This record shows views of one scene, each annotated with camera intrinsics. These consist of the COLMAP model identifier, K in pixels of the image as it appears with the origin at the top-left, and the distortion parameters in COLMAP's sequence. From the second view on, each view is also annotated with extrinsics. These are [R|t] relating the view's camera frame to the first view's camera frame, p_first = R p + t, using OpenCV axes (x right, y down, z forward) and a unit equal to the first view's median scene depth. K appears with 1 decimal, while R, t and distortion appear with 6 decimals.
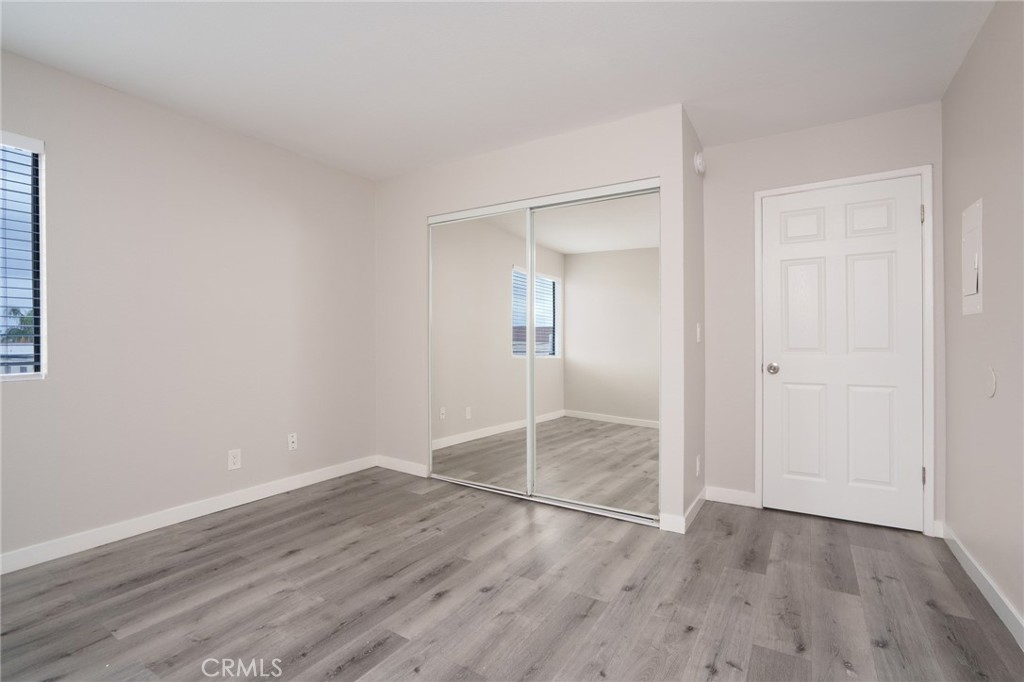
lens RADIAL K [[489.1, 0, 512.7], [0, 489.1, 342.0], [0, 0, 1]] dist [-0.000423, 0.000841]
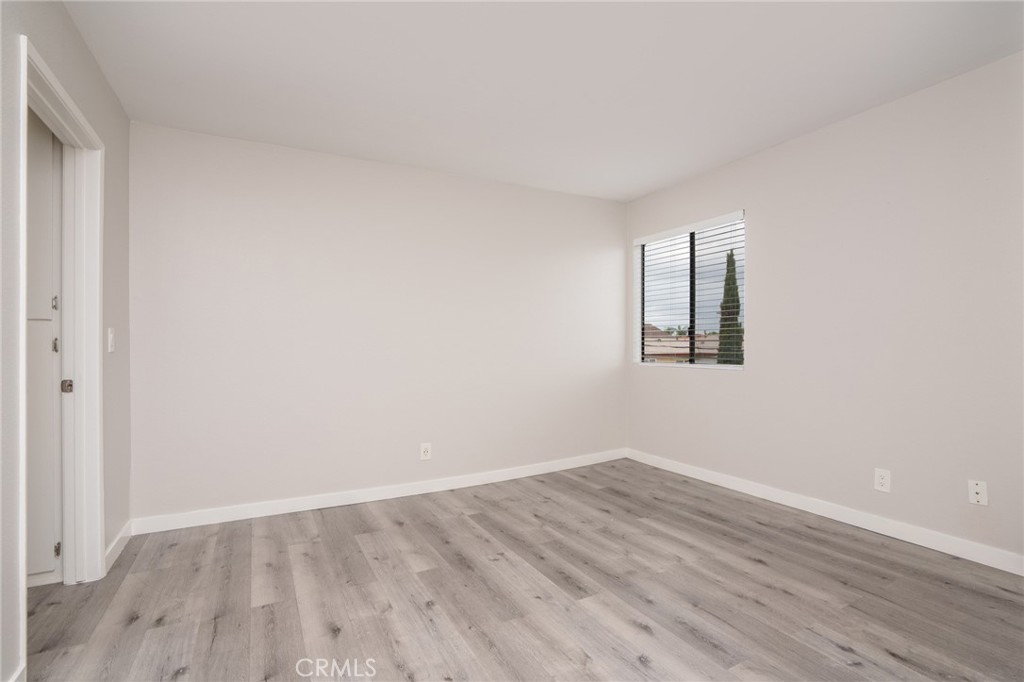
lens RADIAL K [[489.1, 0, 509.8], [0, 489.1, 341.8], [0, 0, 1]] dist [-0.000423, 0.000841]
pose [[-0.502554, -0.000555, -0.864546, 0.684555], [0.000934, 0.999999, -0.001185, -0.011482], [0.864545, -0.001403, -0.502553, 1.114574]]
